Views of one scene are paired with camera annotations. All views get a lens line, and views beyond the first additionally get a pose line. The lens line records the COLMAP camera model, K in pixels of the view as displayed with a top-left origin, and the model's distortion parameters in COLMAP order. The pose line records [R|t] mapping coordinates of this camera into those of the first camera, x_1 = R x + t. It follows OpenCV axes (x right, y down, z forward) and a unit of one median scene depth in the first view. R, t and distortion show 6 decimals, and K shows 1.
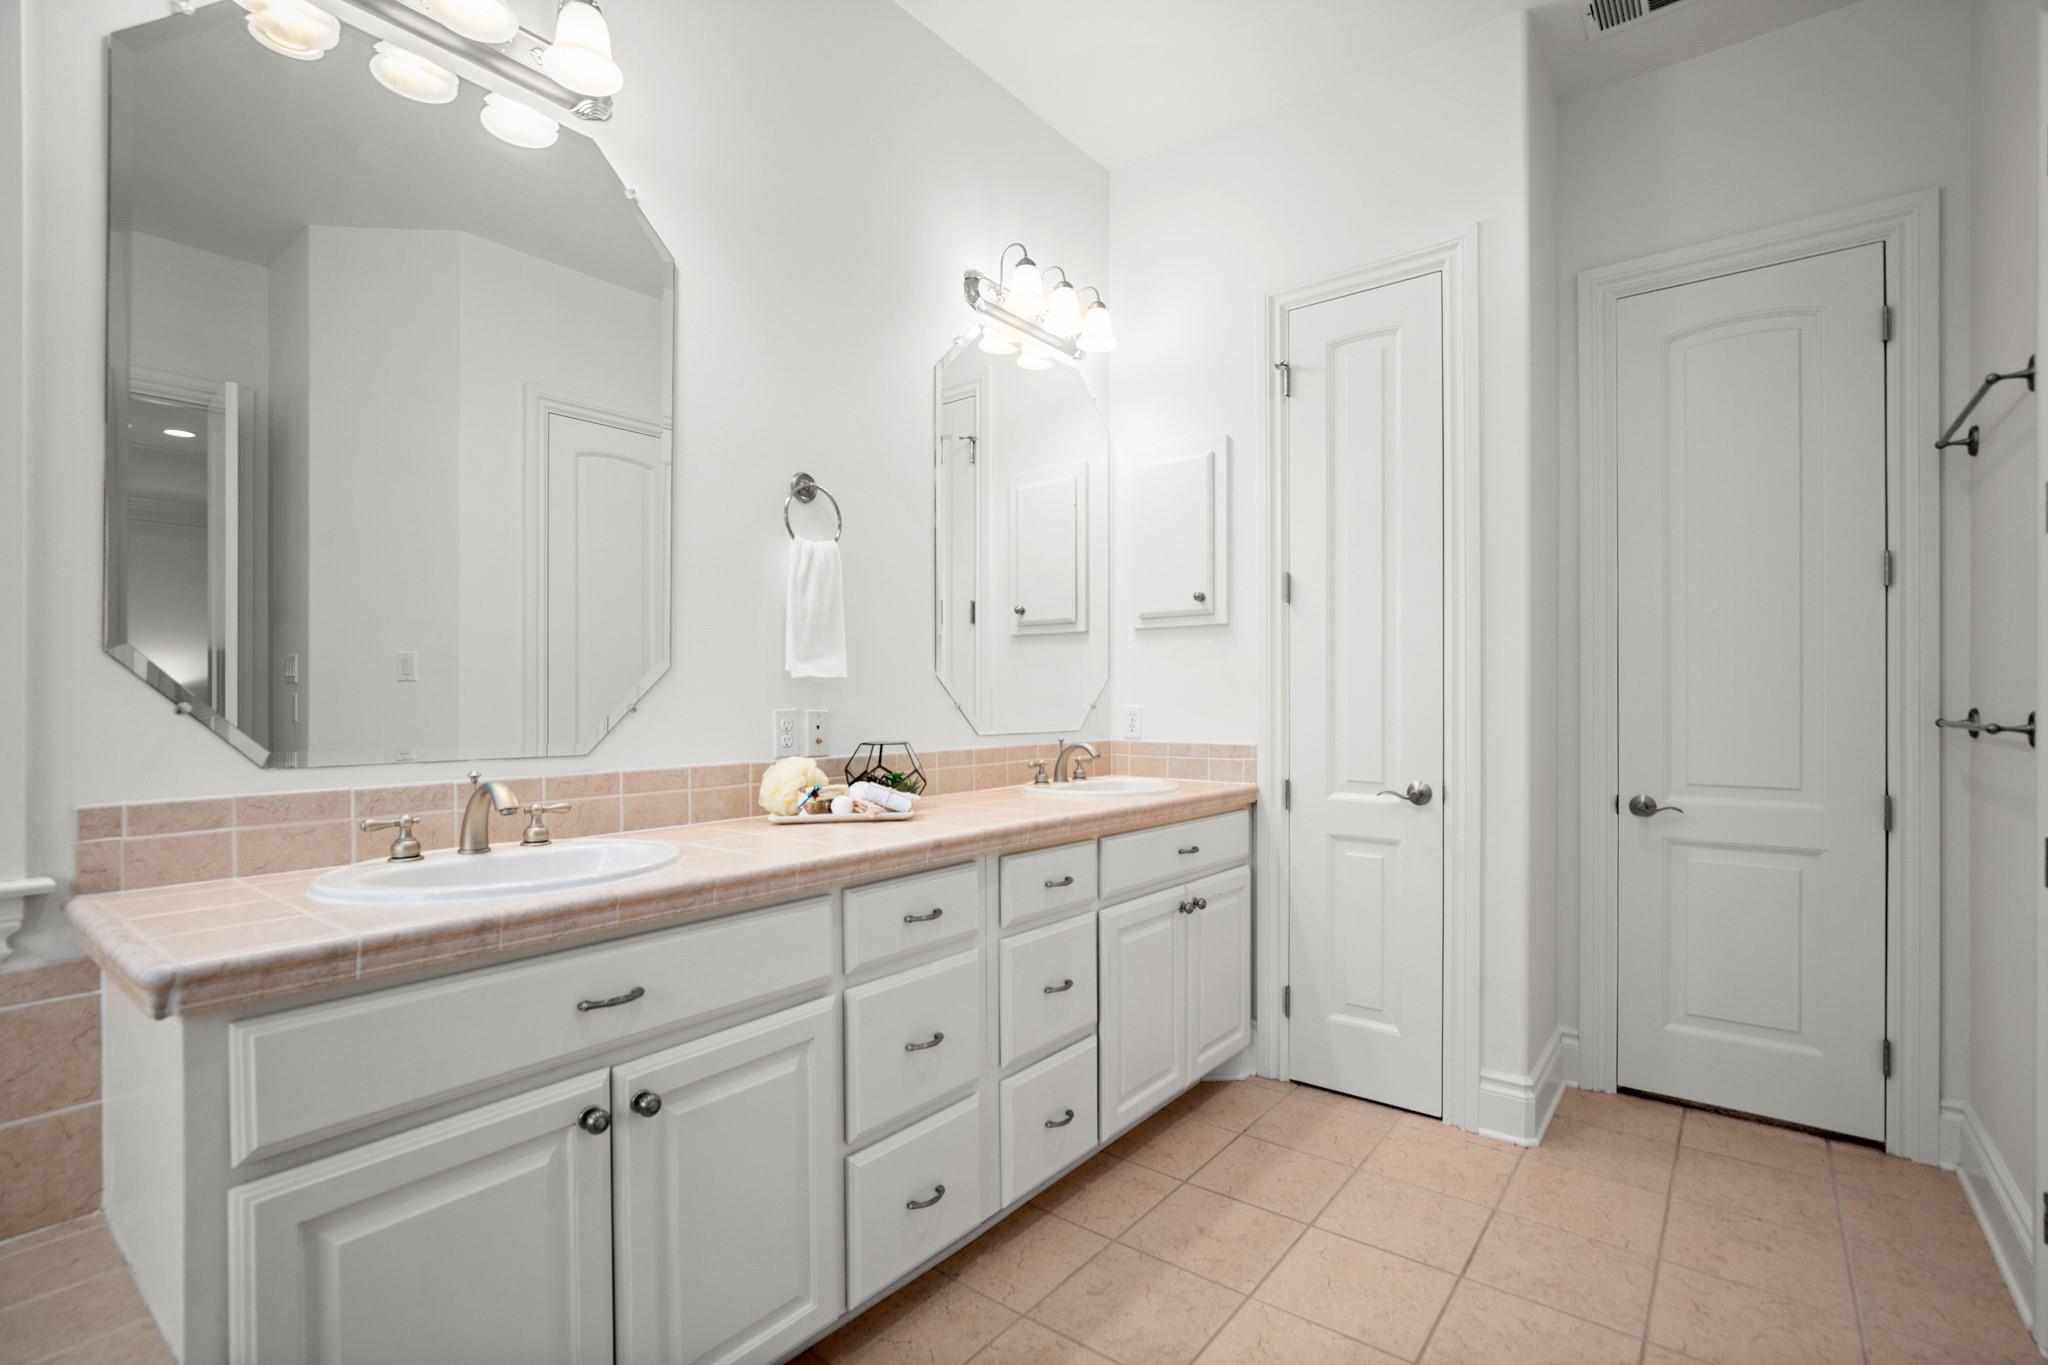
lens RADIAL K [[932.4, 0, 1036.6], [0, 932.4, 705.1], [0, 0, 1]] dist [-0.015194, 0.000546]
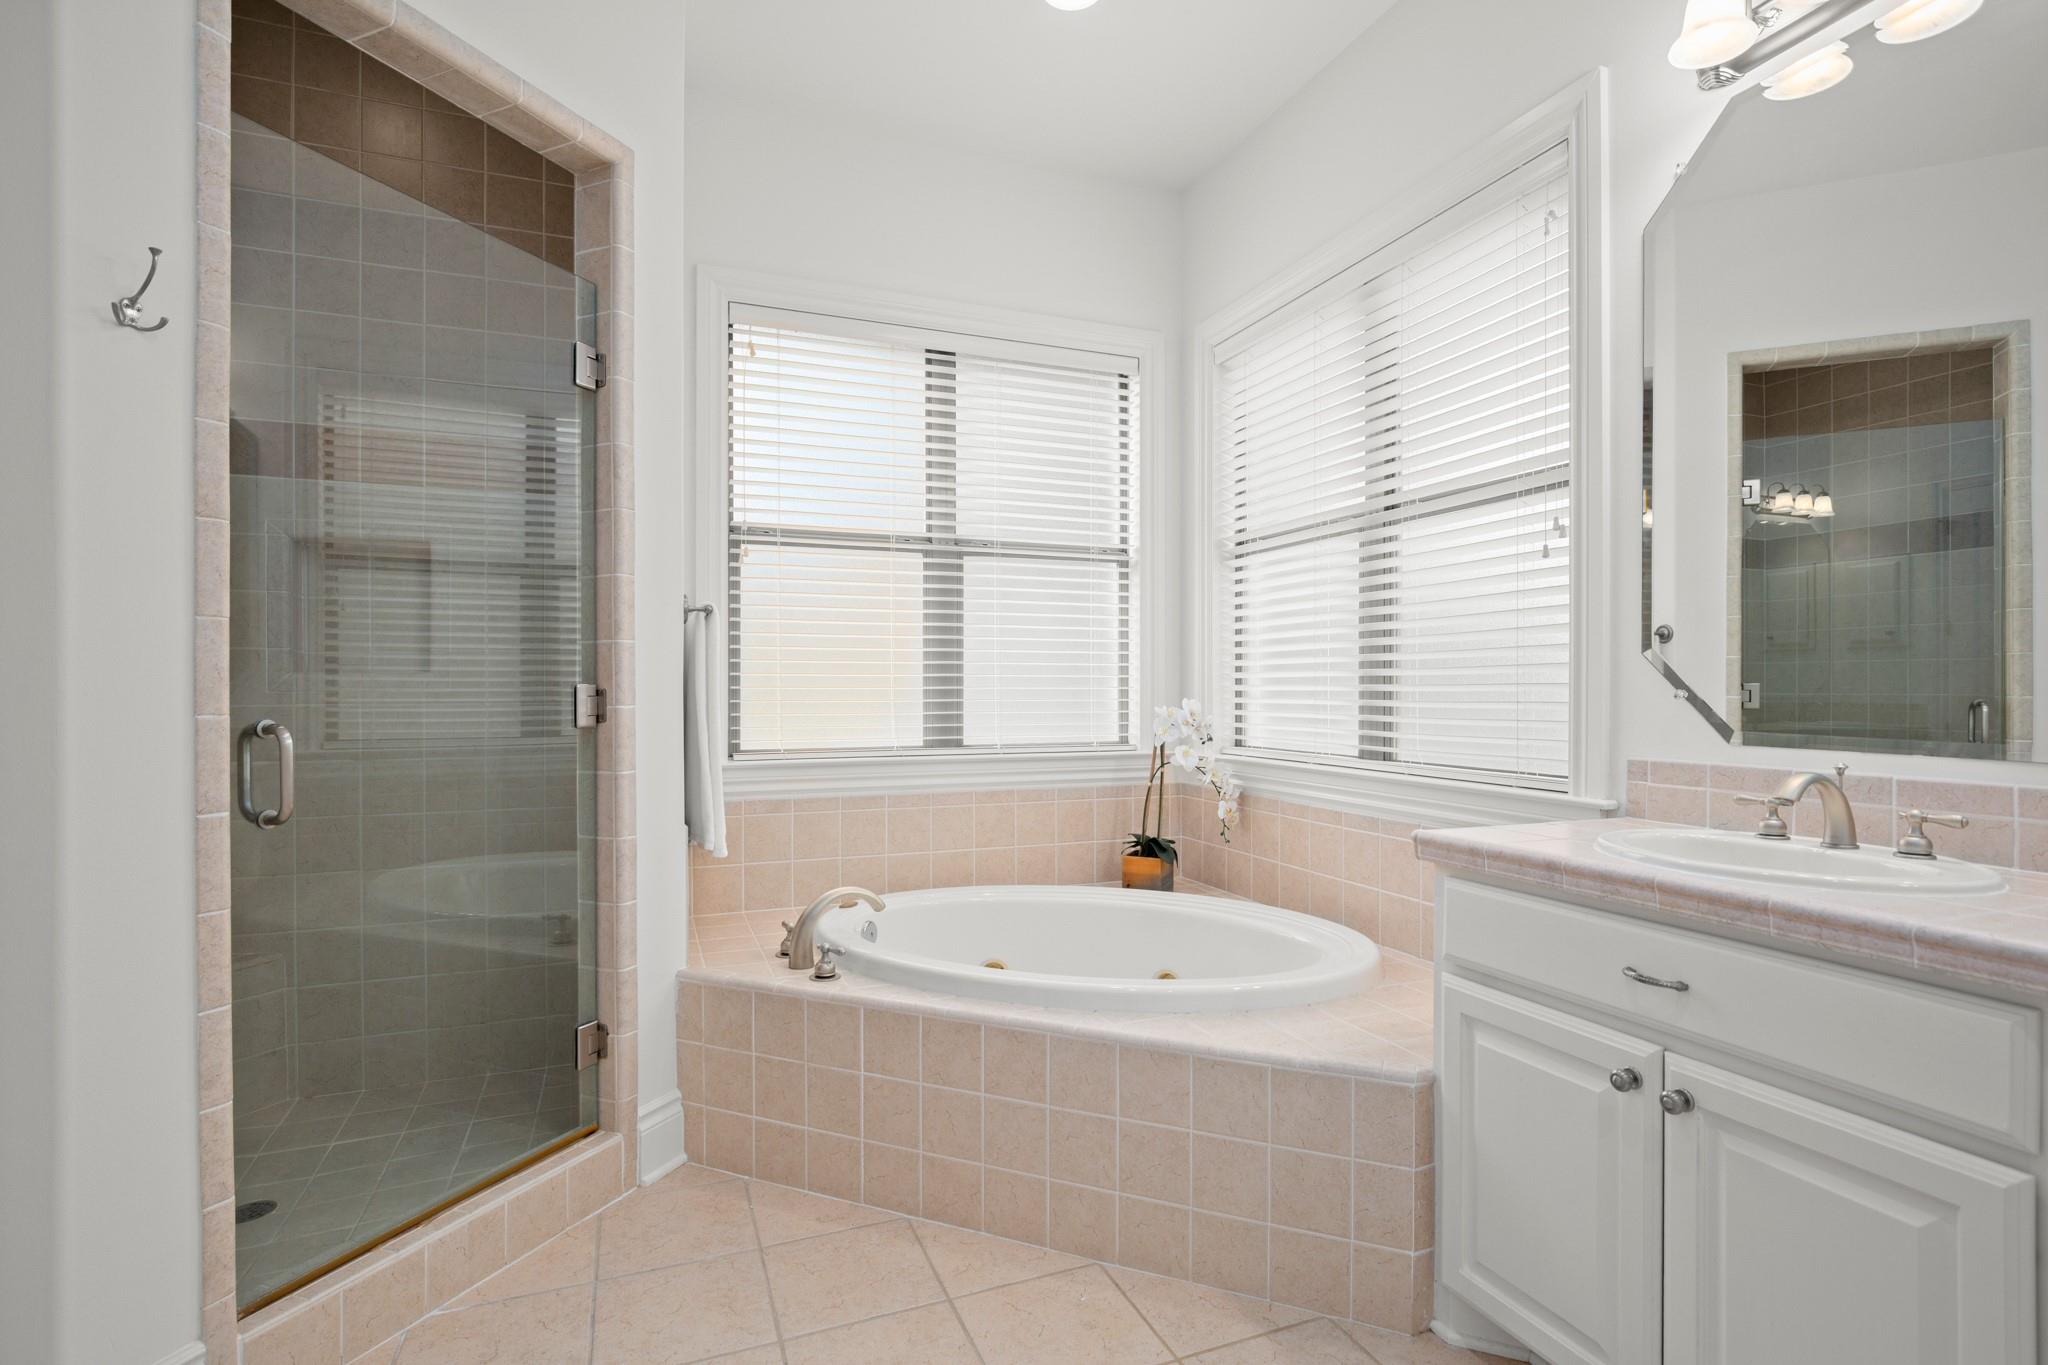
lens RADIAL K [[947.2, 0, 1014.3], [0, 947.2, 690.4], [0, 0, 1]] dist [0.001729, 0.000256]
pose [[-0.507702, 0.005642, -0.861514, 0.765871], [-0.004455, 0.999948, 0.009174, -0.009477], [0.861521, 0.008496, -0.507650, 0.872387]]
